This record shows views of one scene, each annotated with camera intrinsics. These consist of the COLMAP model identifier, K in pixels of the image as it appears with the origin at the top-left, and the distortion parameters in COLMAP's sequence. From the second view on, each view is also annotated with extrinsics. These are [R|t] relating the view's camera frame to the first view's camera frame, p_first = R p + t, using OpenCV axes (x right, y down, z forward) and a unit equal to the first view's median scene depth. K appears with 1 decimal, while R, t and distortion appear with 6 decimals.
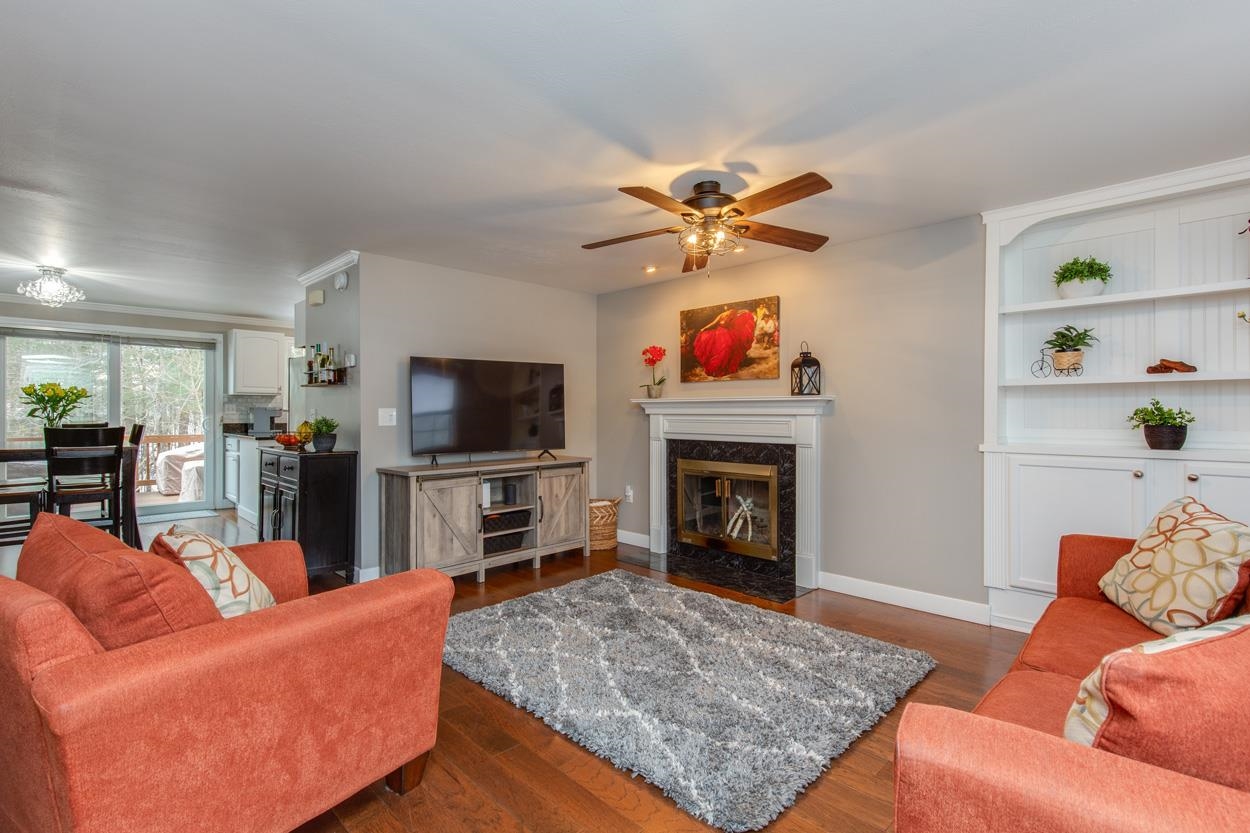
lens RADIAL K [[587.2, 0, 635.7], [0, 587.2, 414.4], [0, 0, 1]] dist [0.007681, -0.002958]
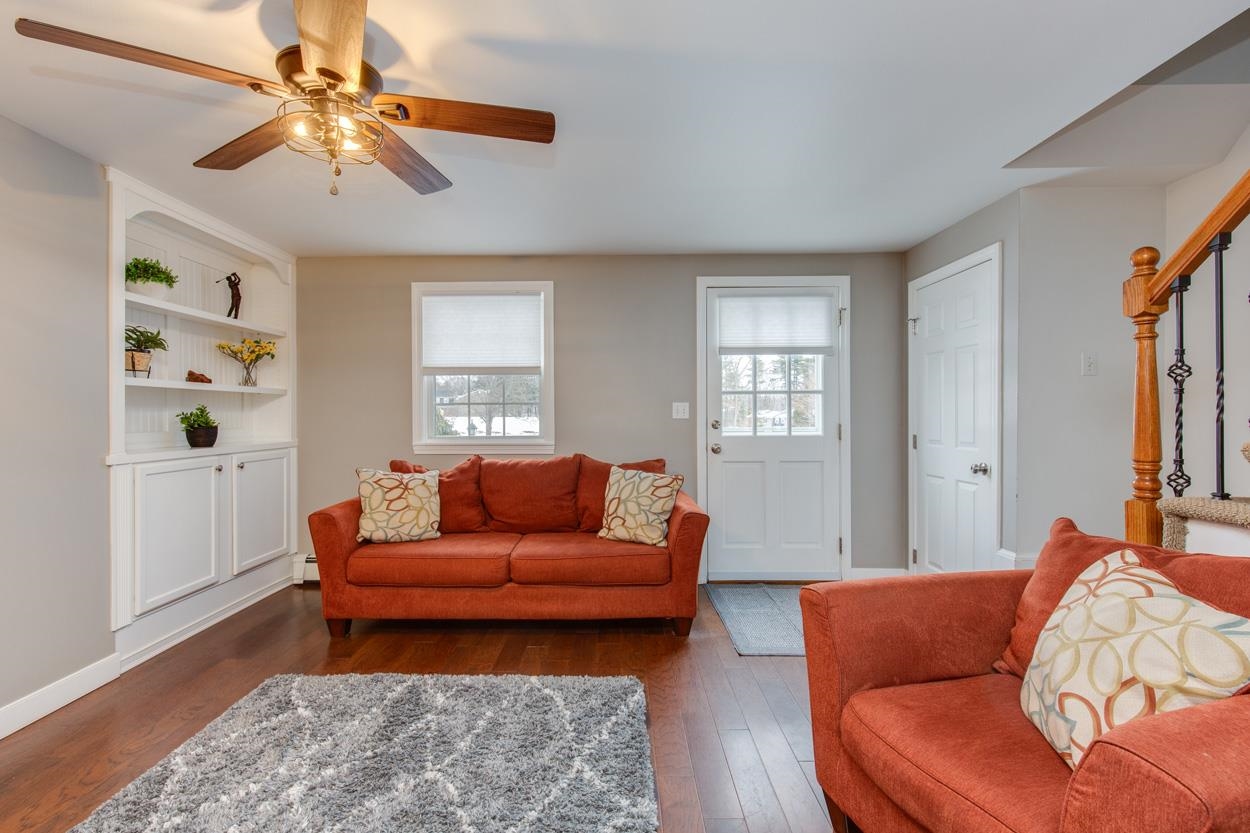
lens RADIAL K [[587.2, 0, 617.8], [0, 587.2, 416.5], [0, 0, 1]] dist [0.007681, -0.002958]
pose [[-0.687891, 0.000765, 0.725814, -0.367101], [0.004755, 0.999983, 0.003453, -0.001610], [-0.725798, 0.005826, -0.687883, 0.825275]]
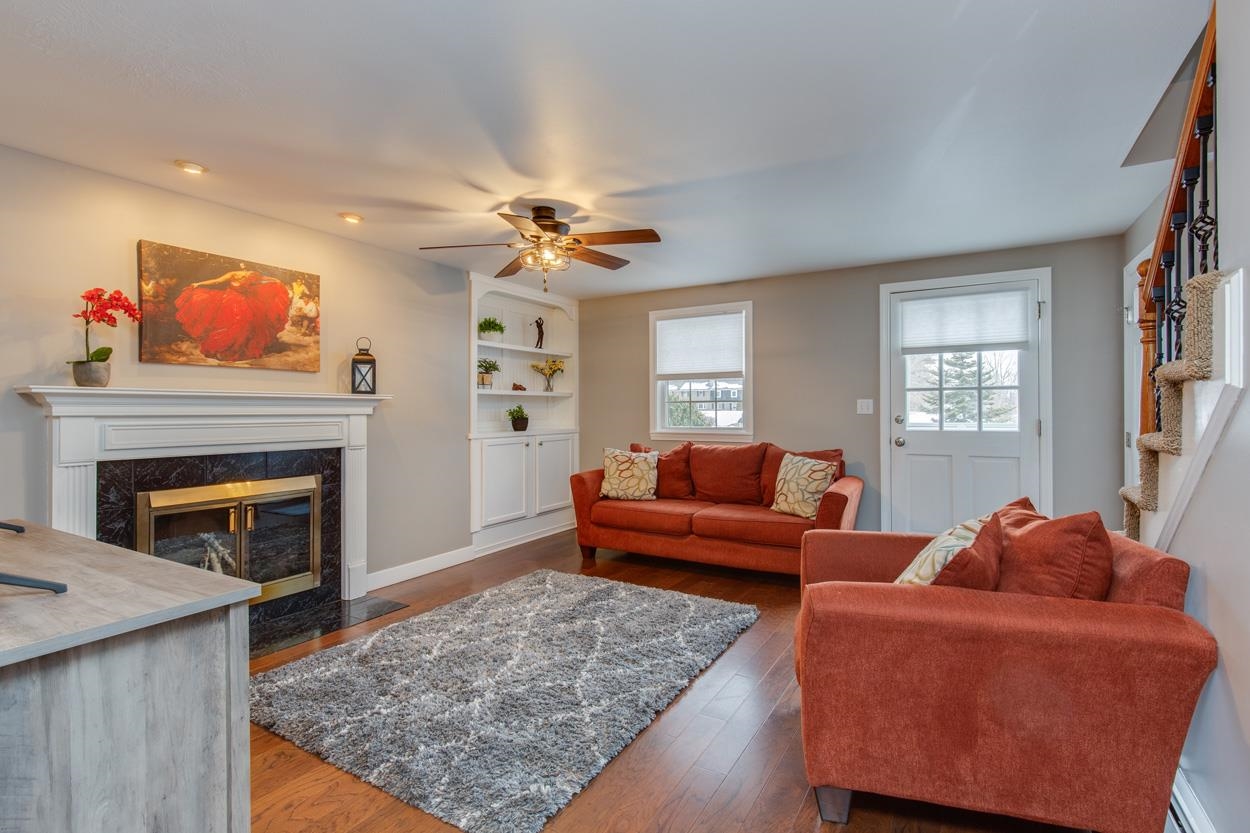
lens RADIAL K [[587.2, 0, 616.3], [0, 587.2, 410.2], [0, 0, 1]] dist [0.007681, -0.002958]
pose [[-0.228069, 0.001489, 0.973644, -0.686651], [0.006035, 0.999982, -0.000115, -0.003605], [-0.973626, 0.005850, -0.228074, 0.770068]]
